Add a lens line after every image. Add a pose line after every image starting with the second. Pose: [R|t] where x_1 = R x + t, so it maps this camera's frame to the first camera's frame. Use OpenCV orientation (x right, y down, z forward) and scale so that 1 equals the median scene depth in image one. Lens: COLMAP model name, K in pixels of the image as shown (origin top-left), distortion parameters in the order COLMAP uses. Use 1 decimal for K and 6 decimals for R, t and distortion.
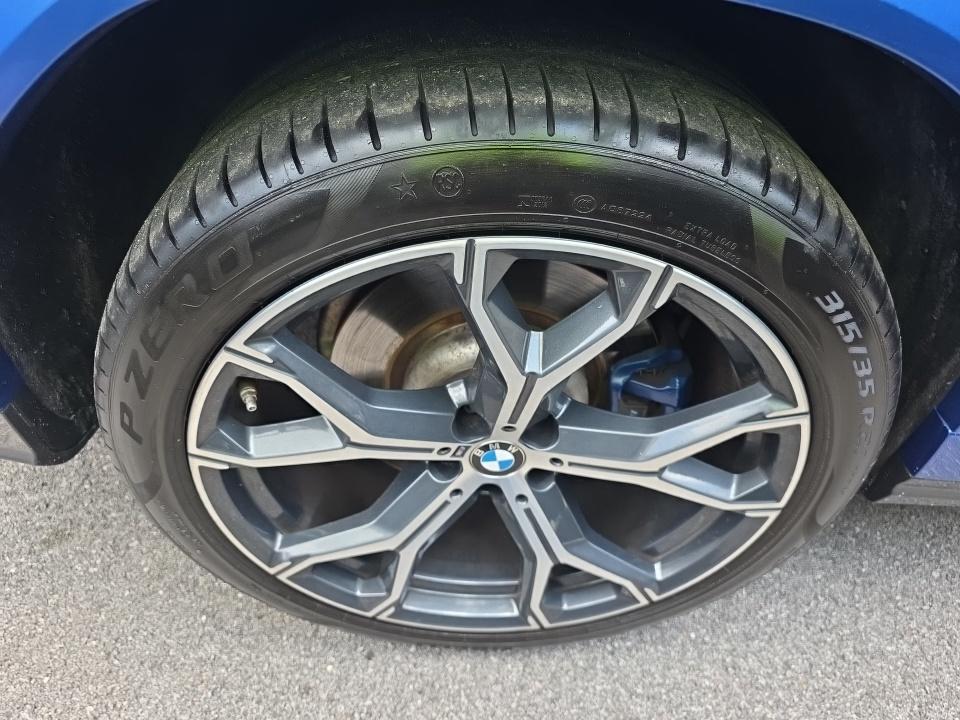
lens RADIAL K [[633.4, 0, 480.0], [0, 633.4, 360.0], [0, 0, 1]] dist [0.039759, -0.051634]
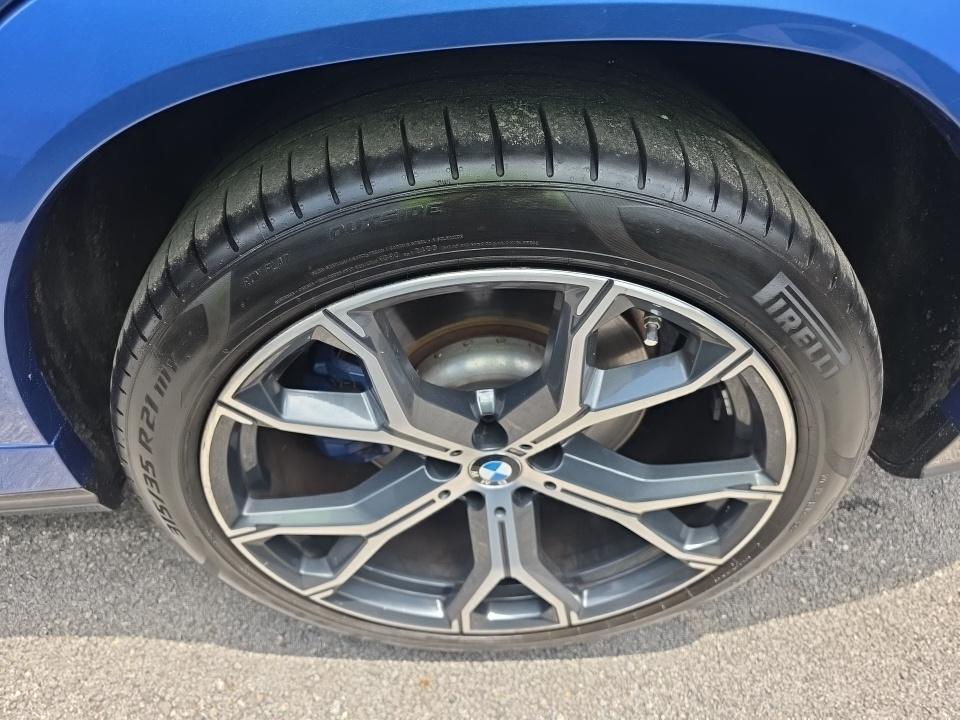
lens RADIAL K [[633.4, 0, 480.0], [0, 633.4, 360.0], [0, 0, 1]] dist [0.039759, -0.051634]
pose [[0.939706, 0.249467, 0.233923, -0.279597], [-0.251597, 0.967600, -0.021191, 0.010907], [-0.231630, -0.038941, 0.972024, 0.010384]]
